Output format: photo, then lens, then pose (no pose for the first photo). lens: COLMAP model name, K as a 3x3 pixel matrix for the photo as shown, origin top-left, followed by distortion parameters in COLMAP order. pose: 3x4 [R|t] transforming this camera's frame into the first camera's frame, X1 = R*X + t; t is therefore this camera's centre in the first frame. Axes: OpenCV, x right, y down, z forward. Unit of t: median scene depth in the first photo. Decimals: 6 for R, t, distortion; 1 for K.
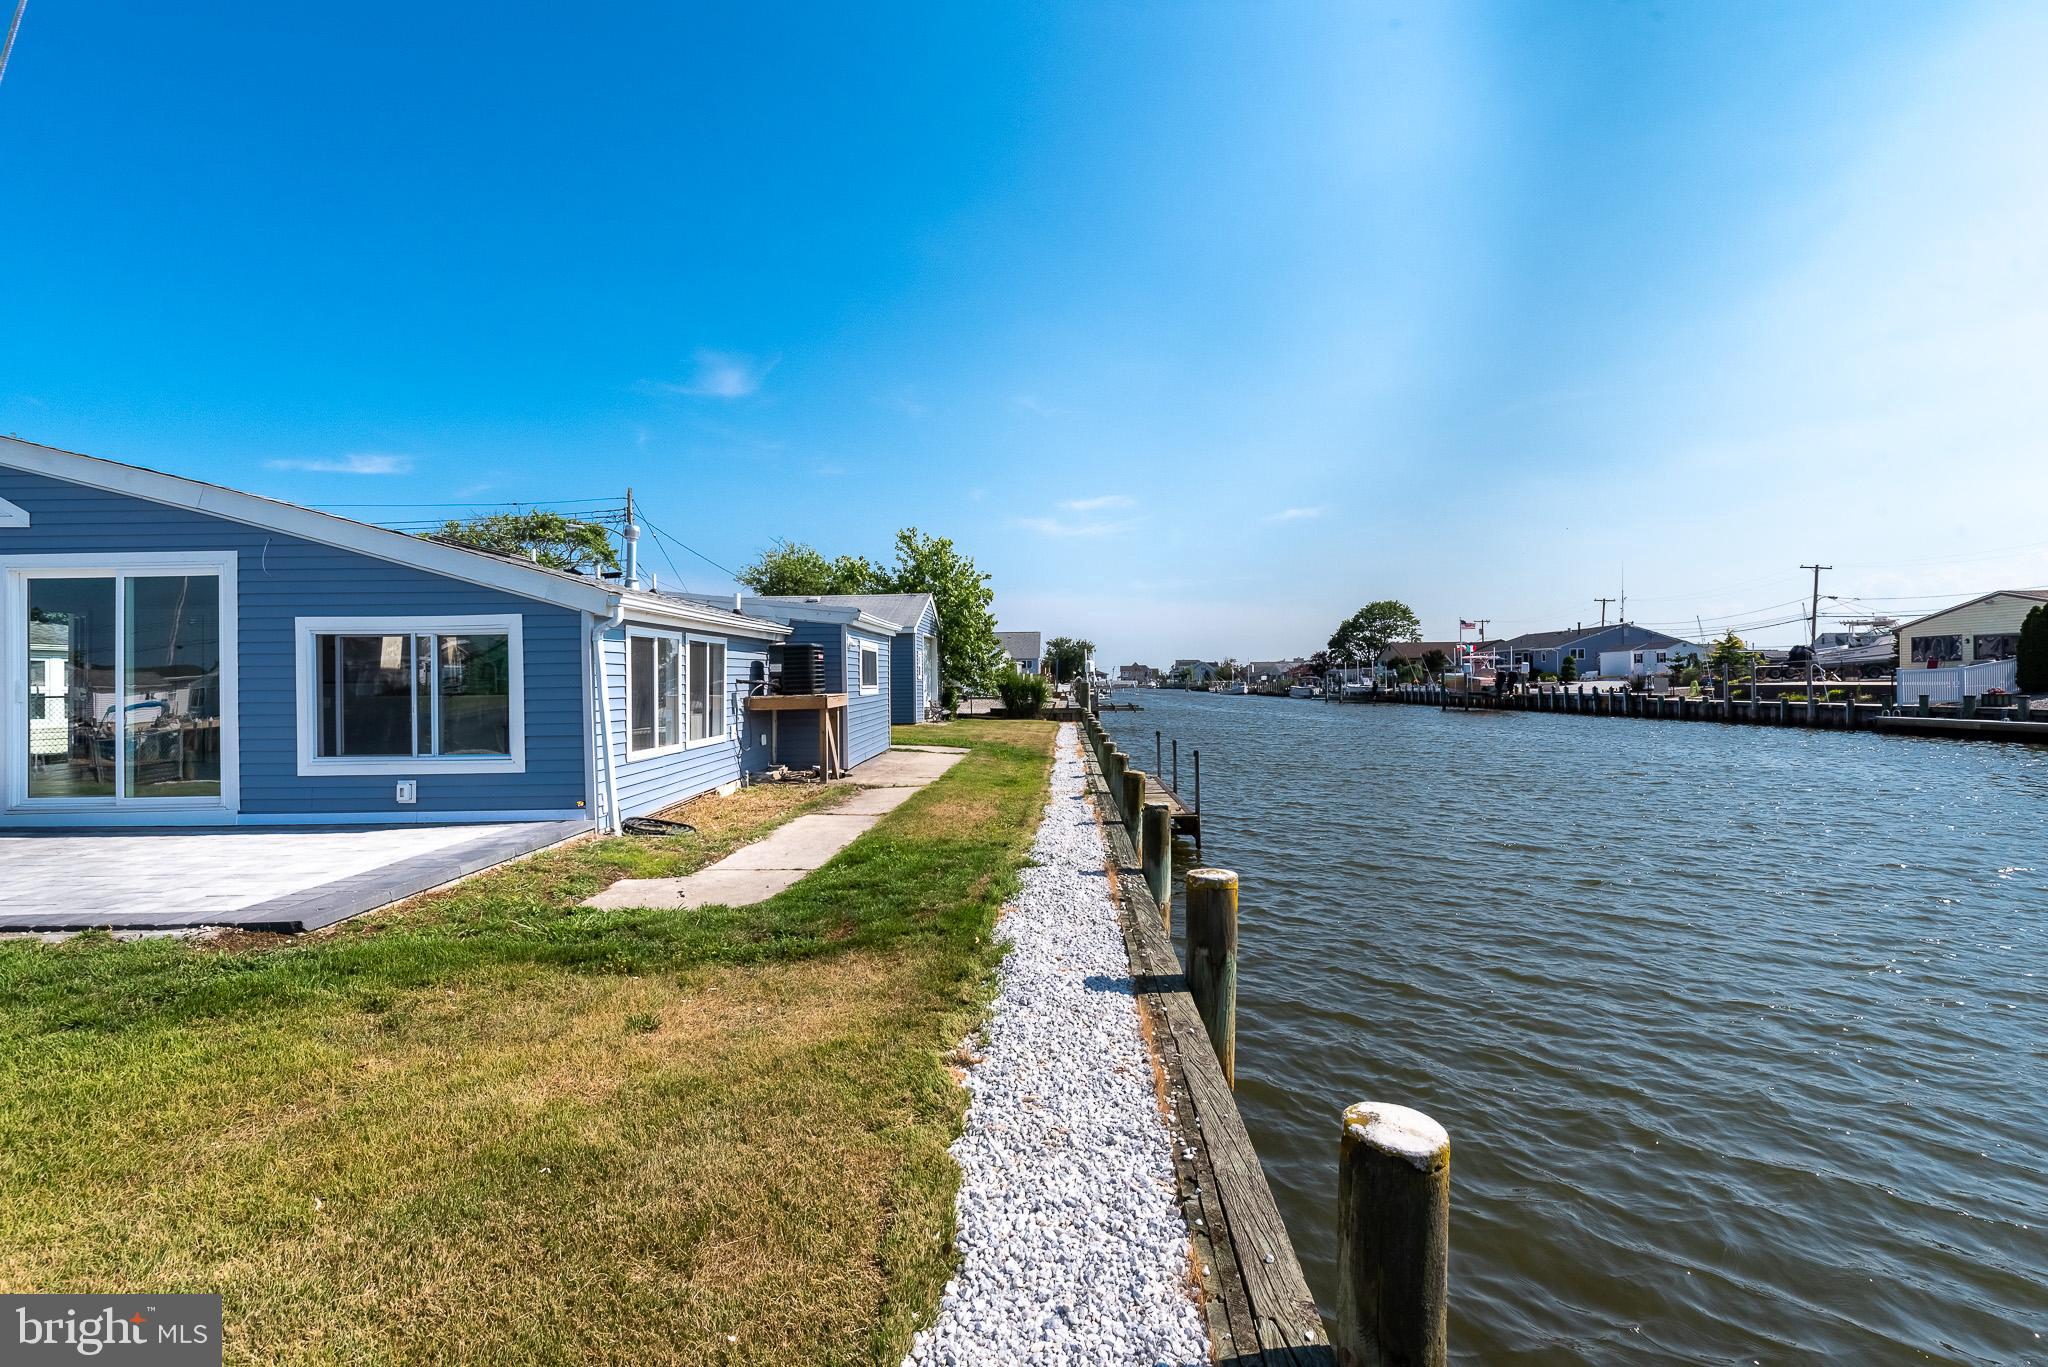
lens RADIAL K [[880.1, 0, 1028.7], [0, 880.1, 678.7], [0, 0, 1]] dist [0.003681, -0.000889]
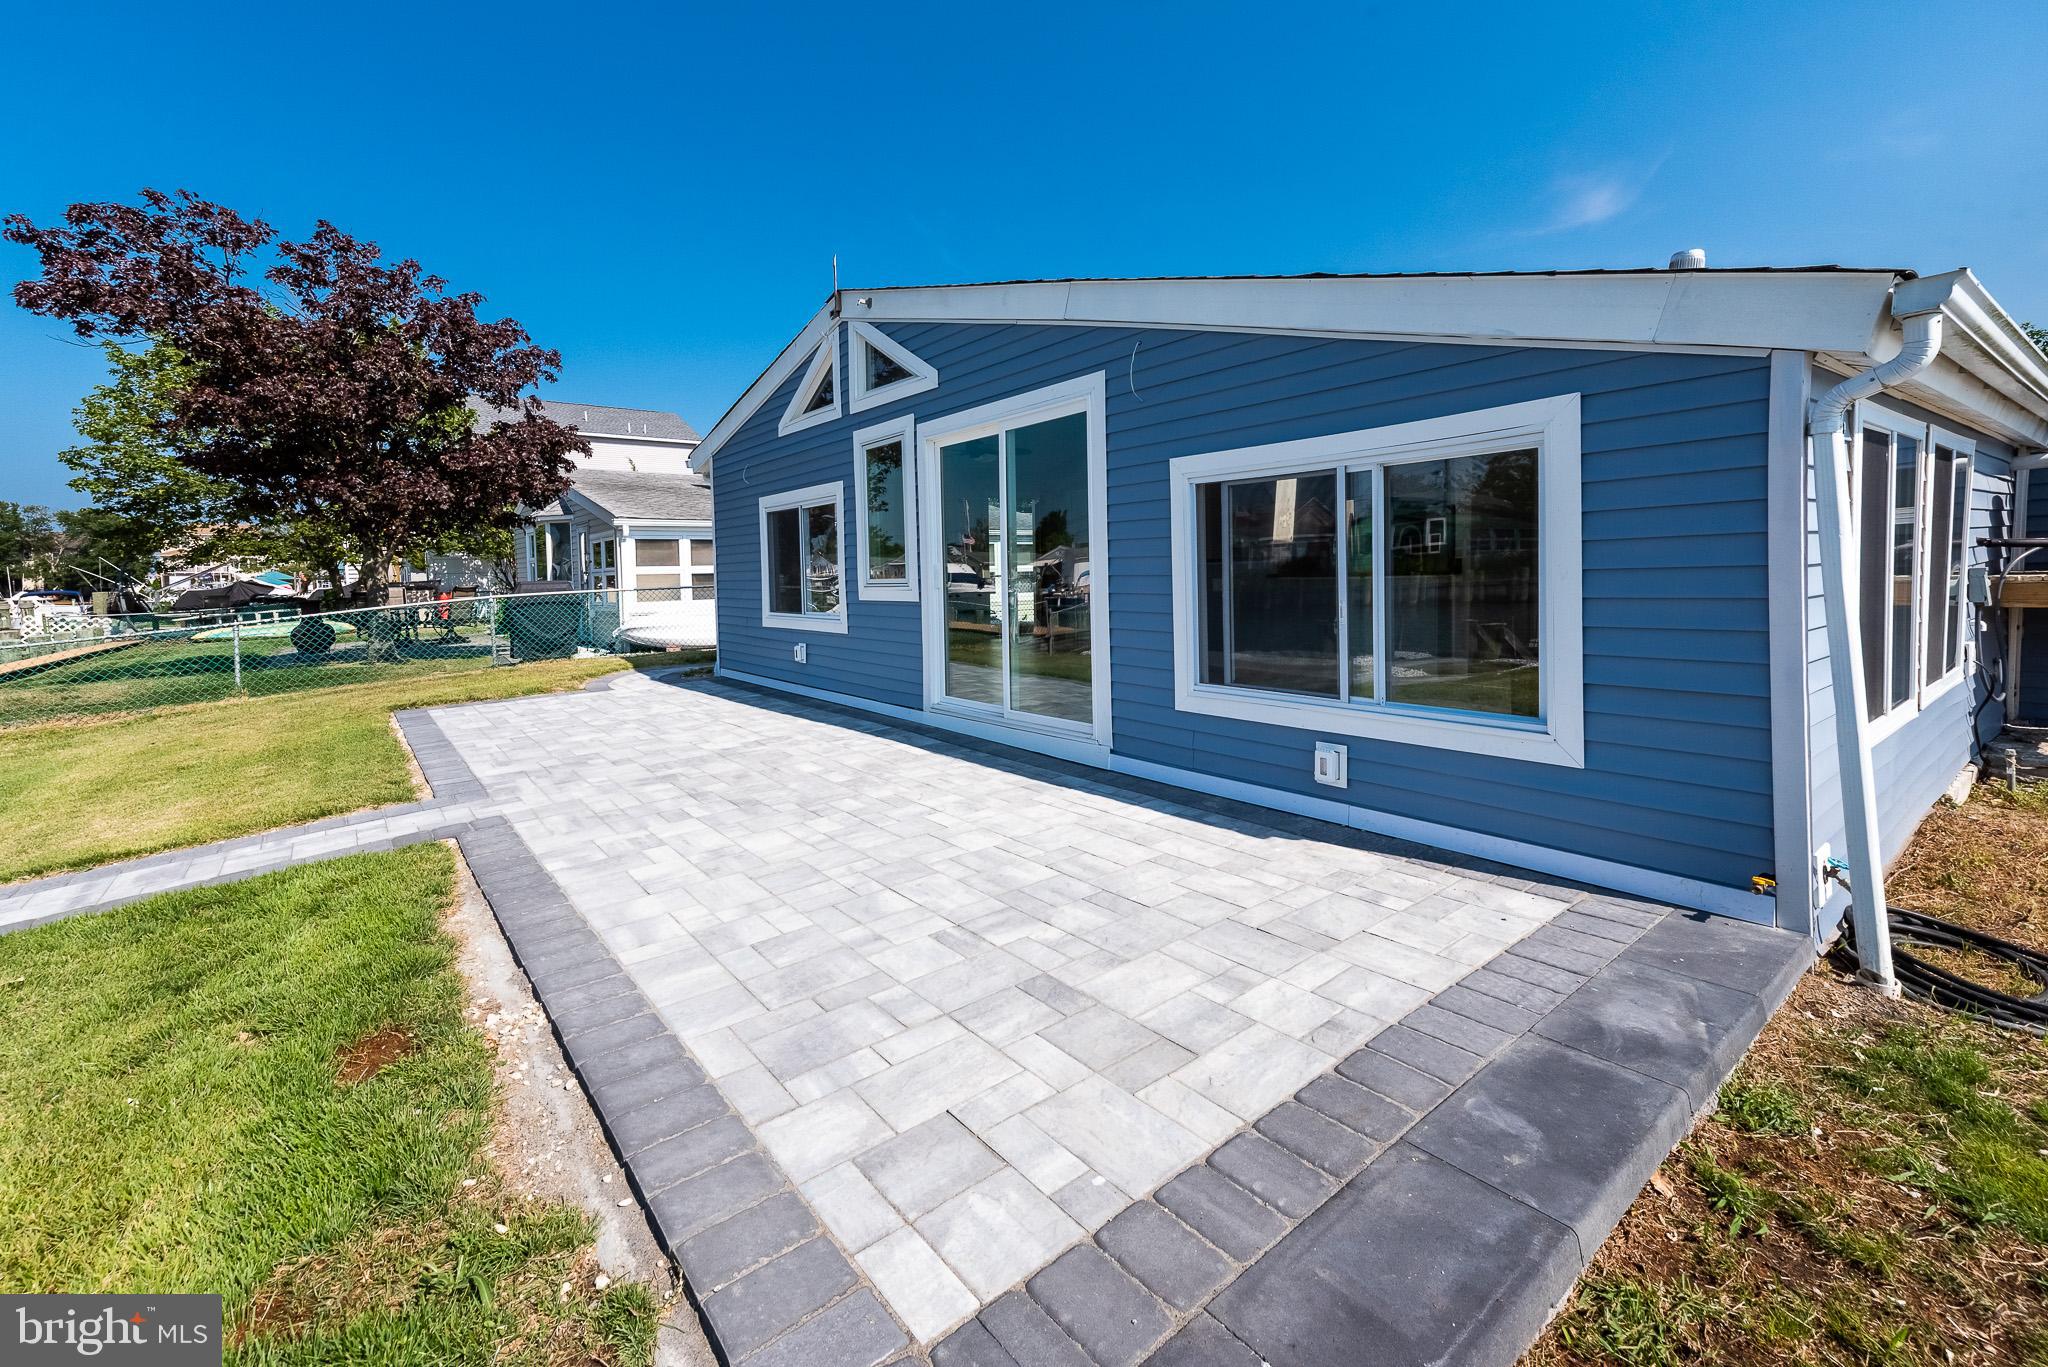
lens RADIAL K [[880.1, 0, 999.3], [0, 880.1, 606.3], [0, 0, 1]] dist [0.003681, -0.000889]
pose [[0.606198, 0.028672, -0.794796, -0.403909], [0.021131, 0.998416, 0.052135, 0.000023], [0.795033, -0.048399, 0.604633, 0.519383]]
